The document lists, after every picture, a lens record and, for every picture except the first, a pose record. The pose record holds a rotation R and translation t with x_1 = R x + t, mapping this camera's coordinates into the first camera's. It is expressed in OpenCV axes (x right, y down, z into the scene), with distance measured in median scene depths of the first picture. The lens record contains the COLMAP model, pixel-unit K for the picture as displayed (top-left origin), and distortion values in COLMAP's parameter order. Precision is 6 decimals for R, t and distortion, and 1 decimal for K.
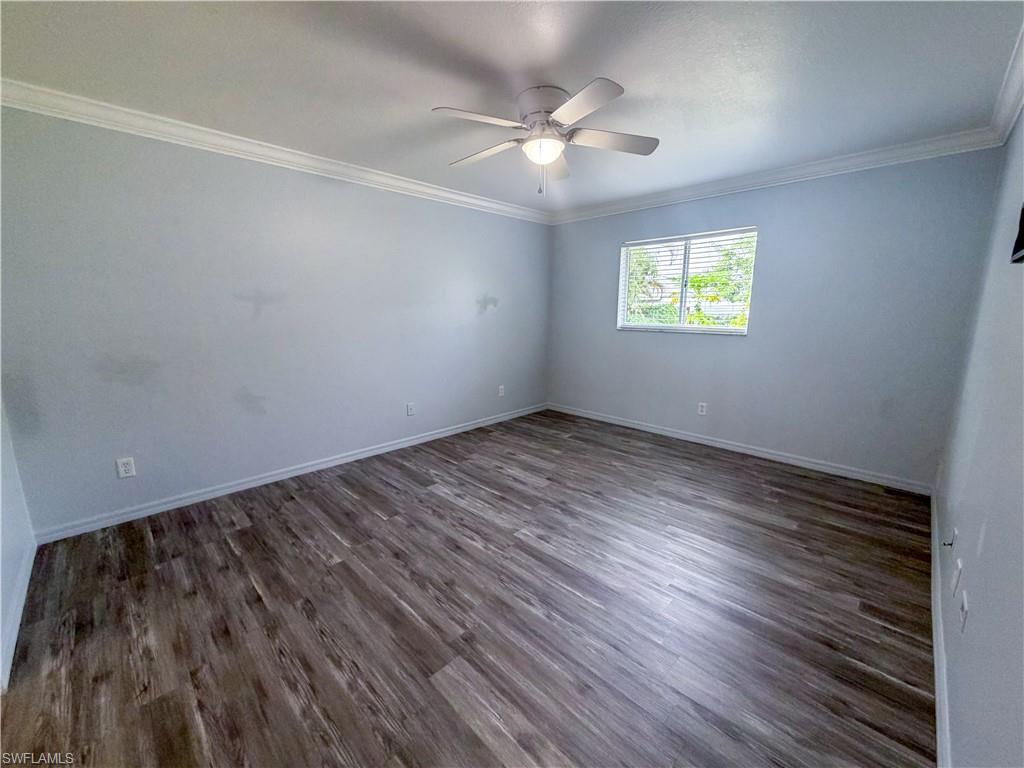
lens RADIAL K [[407.0, 0, 512.6], [0, 407.0, 384.2], [0, 0, 1]] dist [-0.000561, 0.001448]
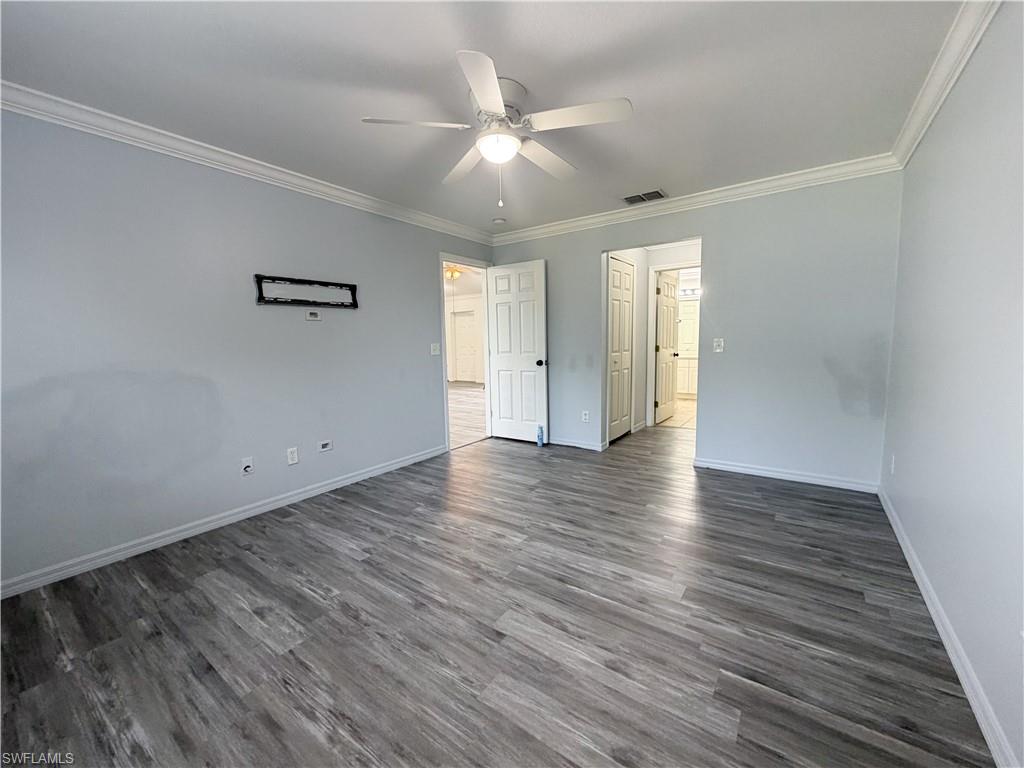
lens RADIAL K [[407.0, 0, 512.3], [0, 407.0, 384.8], [0, 0, 1]] dist [-0.000561, 0.001448]
pose [[-0.986557, 0.036257, -0.159348, 0.187994], [-0.012269, 0.955893, 0.293458, -0.293812], [0.162959, 0.291468, -0.942598, 1.823068]]
